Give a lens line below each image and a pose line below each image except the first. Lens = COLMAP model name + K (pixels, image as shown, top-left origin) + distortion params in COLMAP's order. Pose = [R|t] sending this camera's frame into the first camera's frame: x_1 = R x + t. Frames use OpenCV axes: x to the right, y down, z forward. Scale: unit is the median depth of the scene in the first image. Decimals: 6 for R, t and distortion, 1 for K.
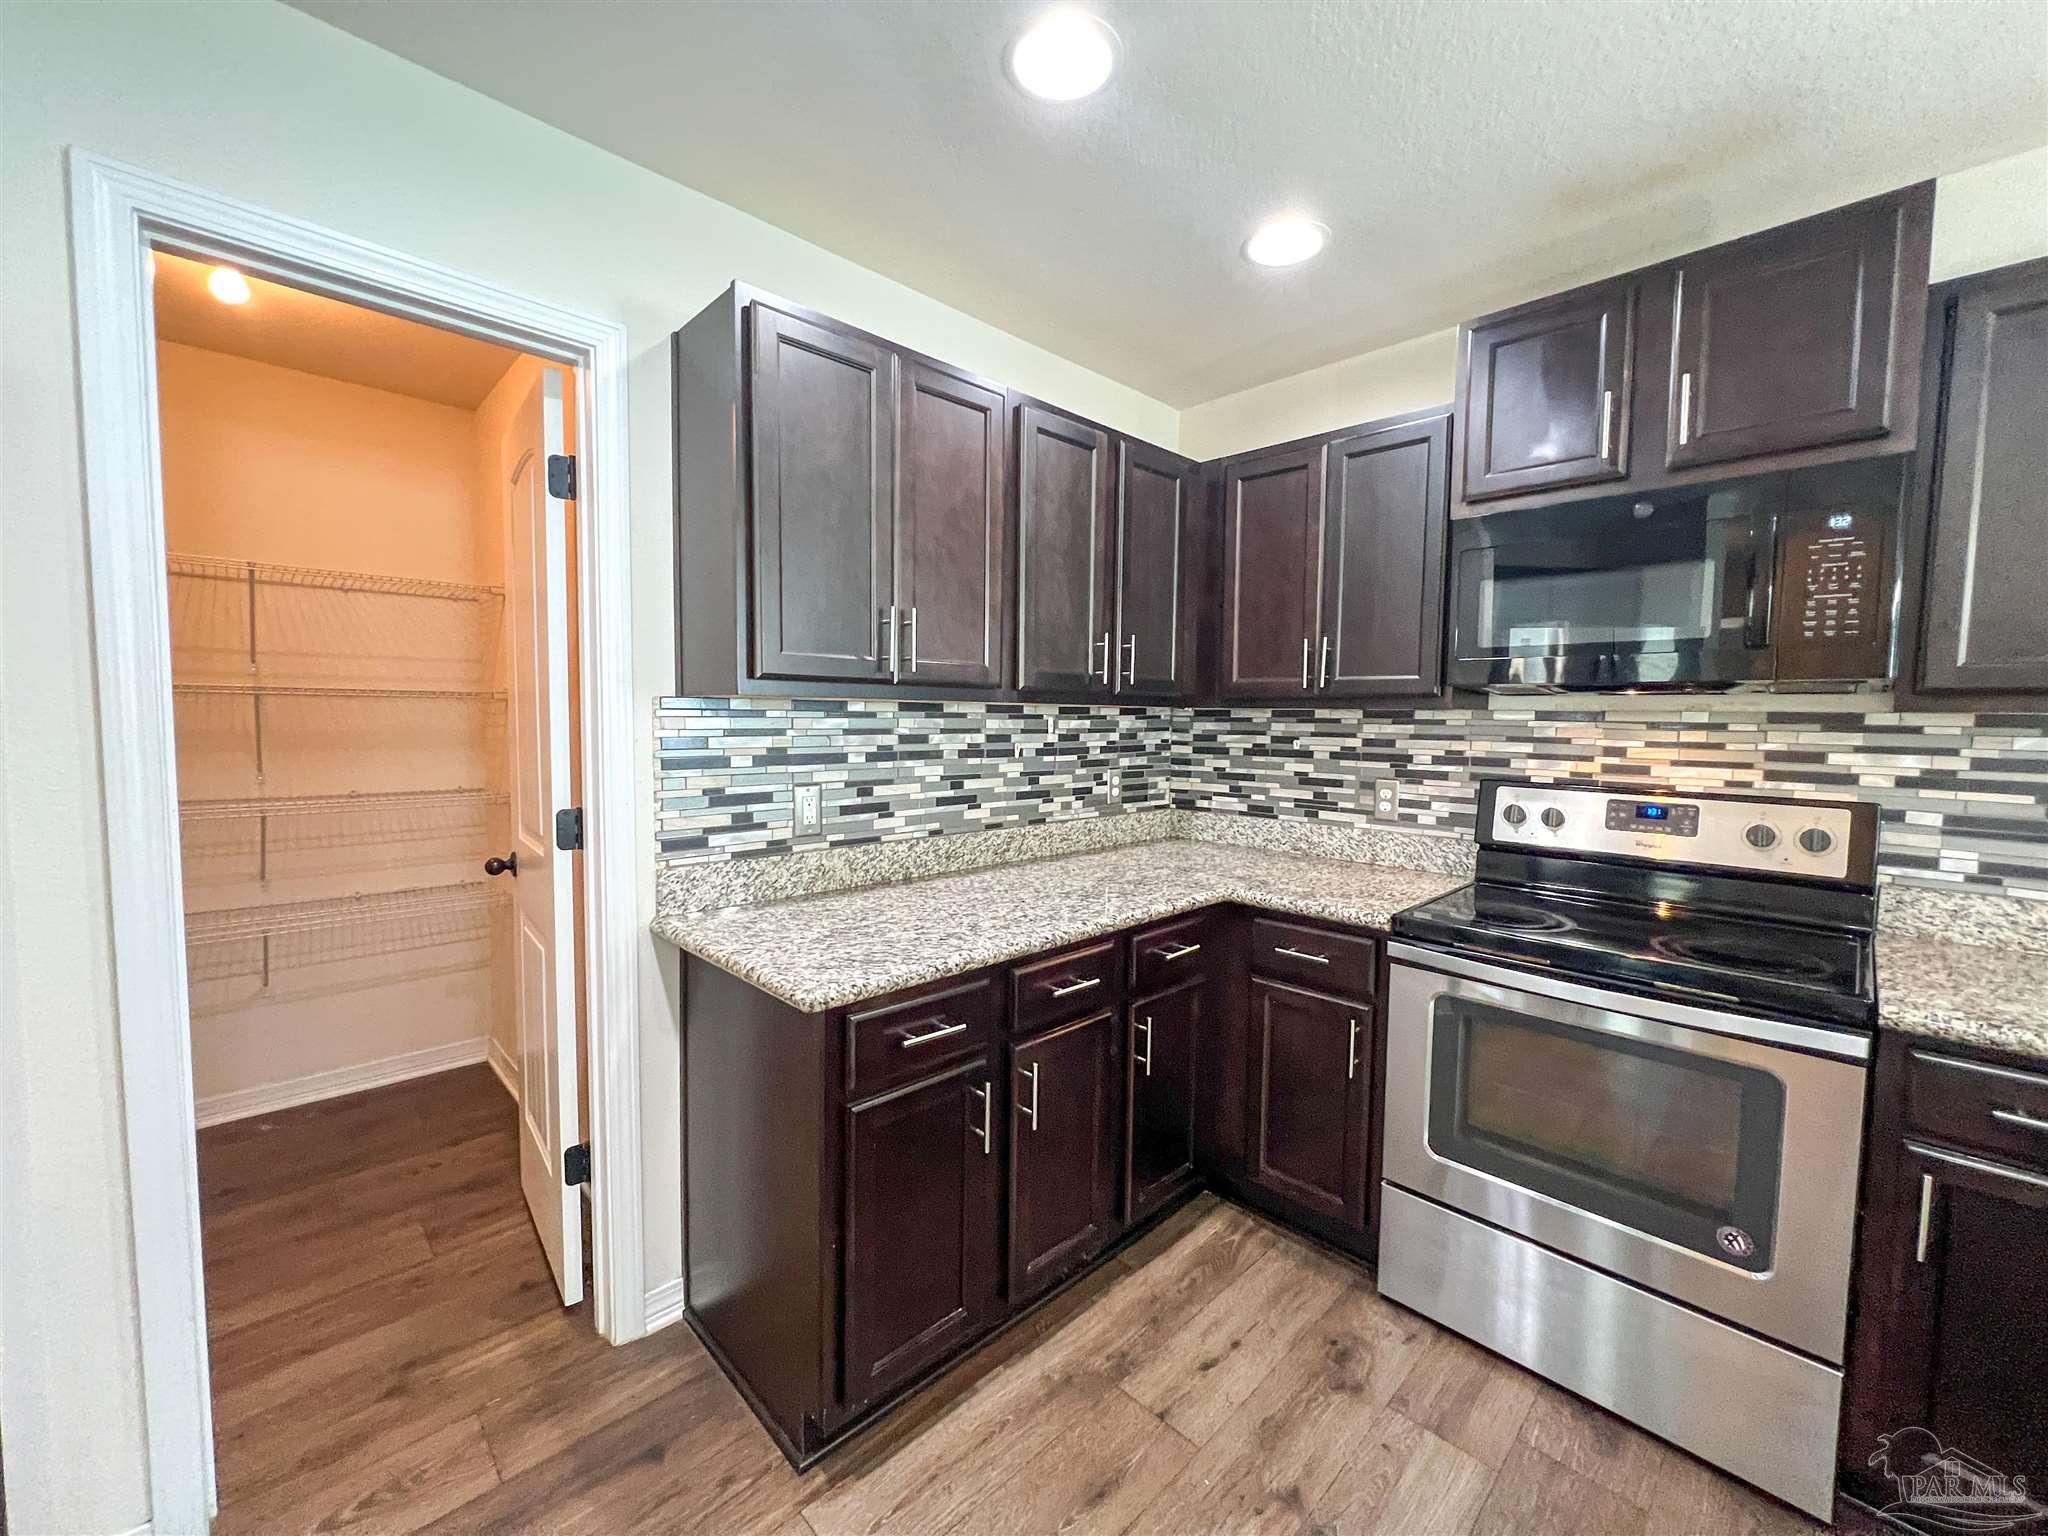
lens RADIAL K [[817.2, 0, 1043.9], [0, 817.2, 766.5], [0, 0, 1]] dist [-0.002287, -0.000981]
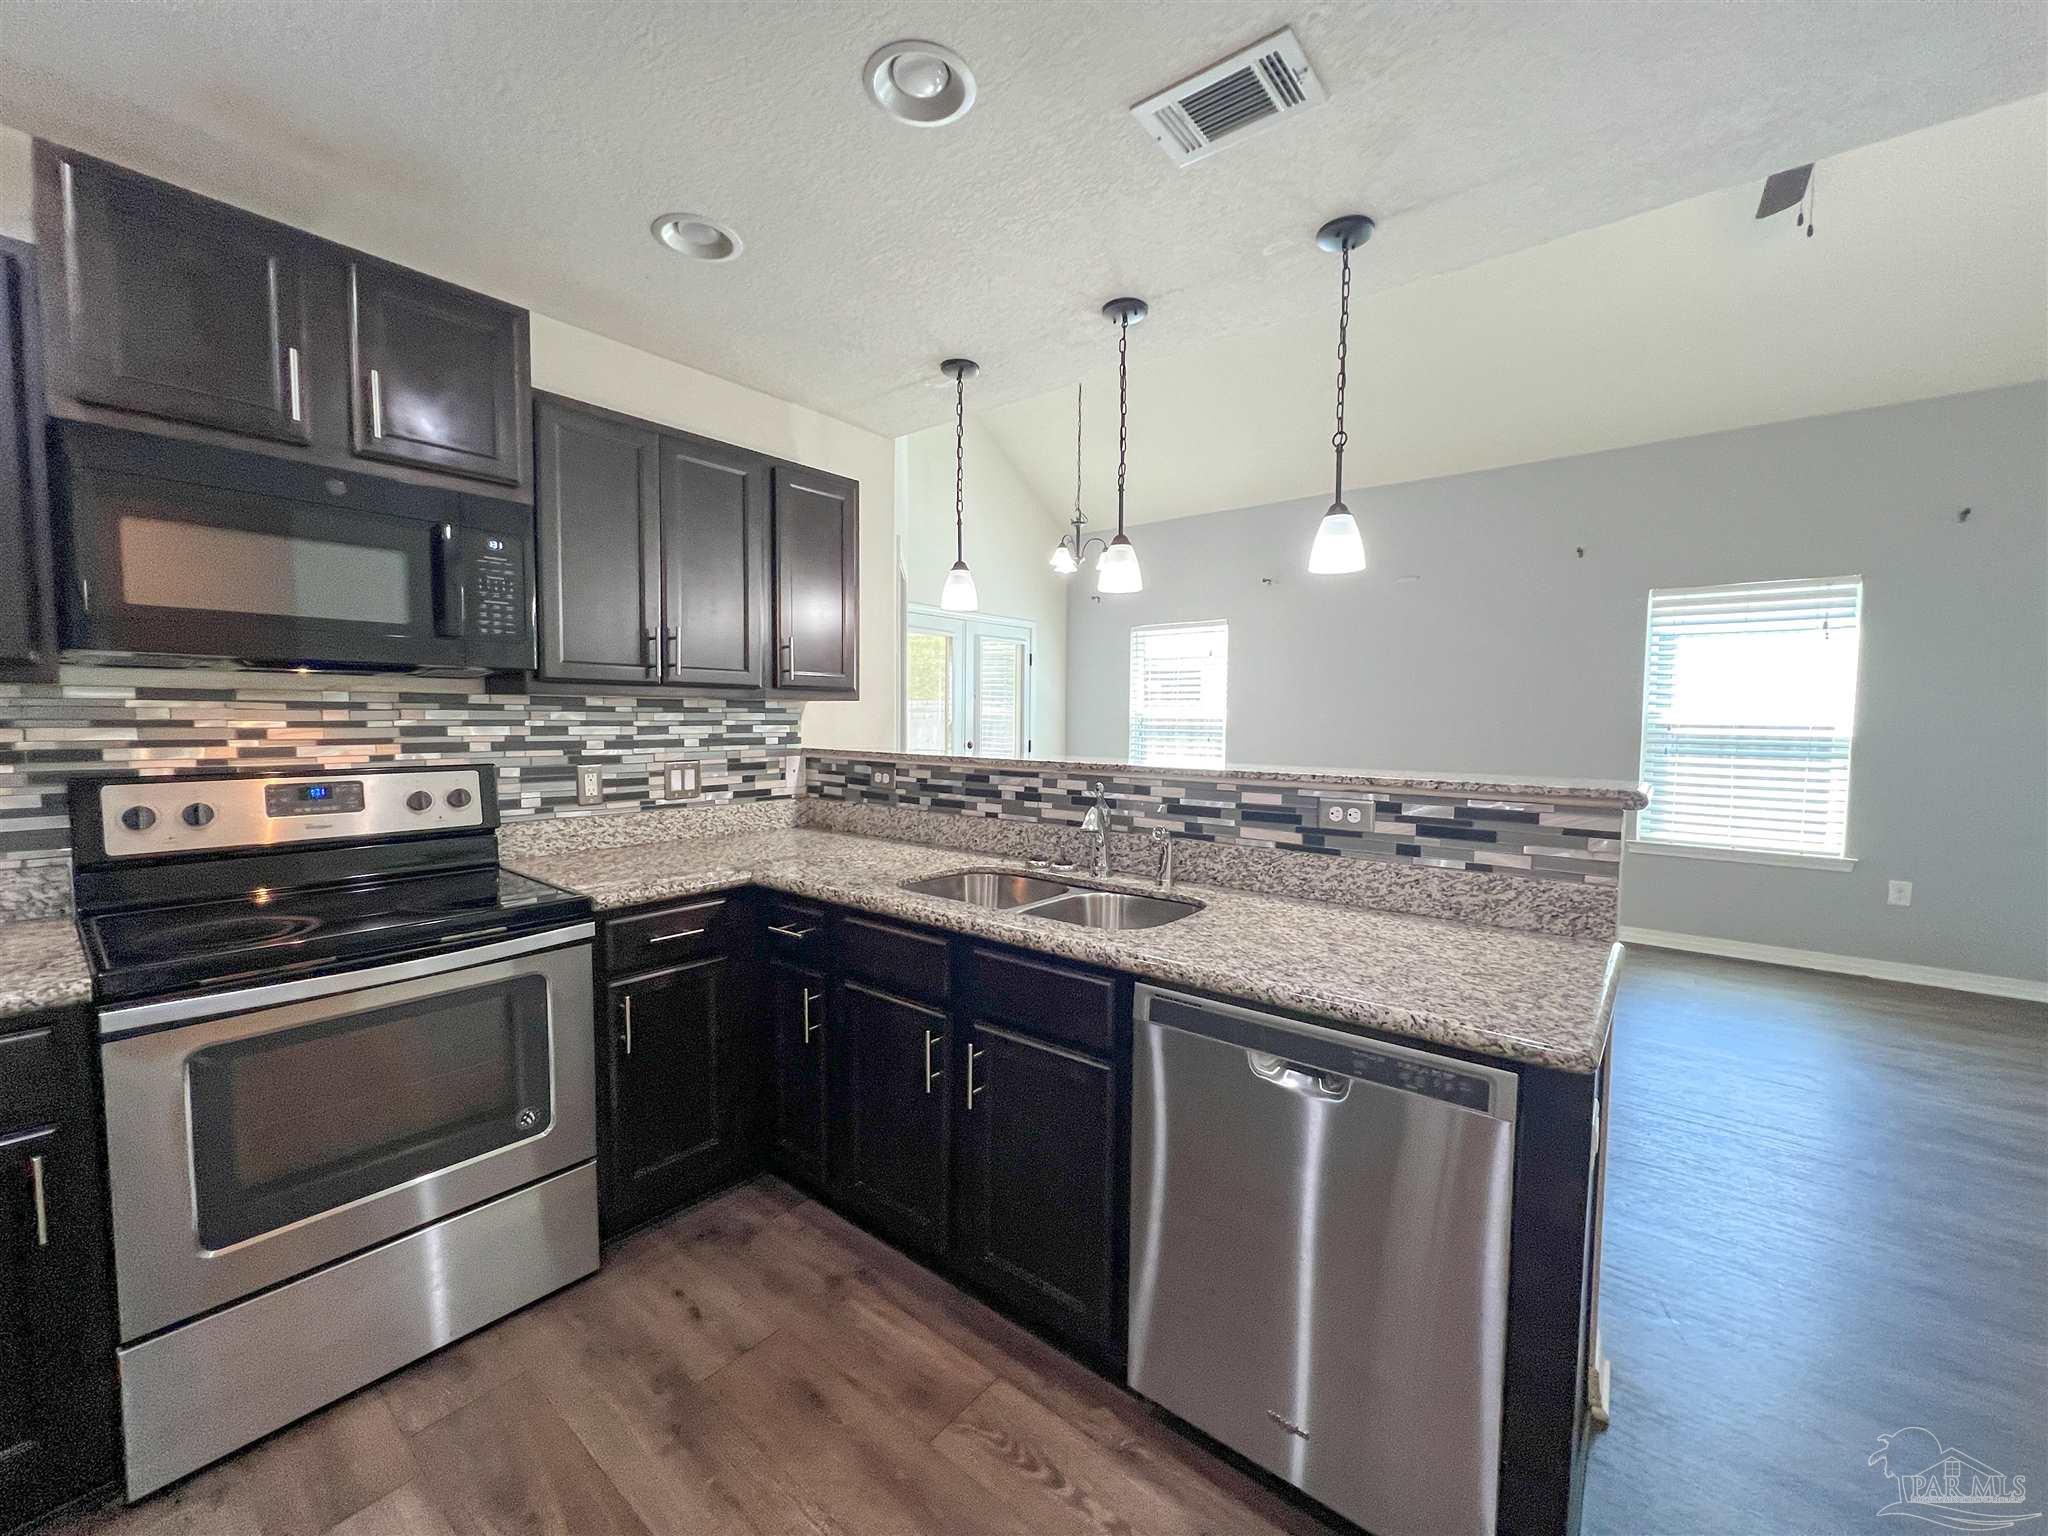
lens RADIAL K [[817.2, 0, 1041.8], [0, 817.2, 765.3], [0, 0, 1]] dist [-0.002287, -0.000981]
pose [[-0.122635, -0.081931, 0.989064, -0.363623], [0.048937, 0.994875, 0.088481, -0.023604], [-0.991245, 0.059253, -0.117997, 0.272842]]
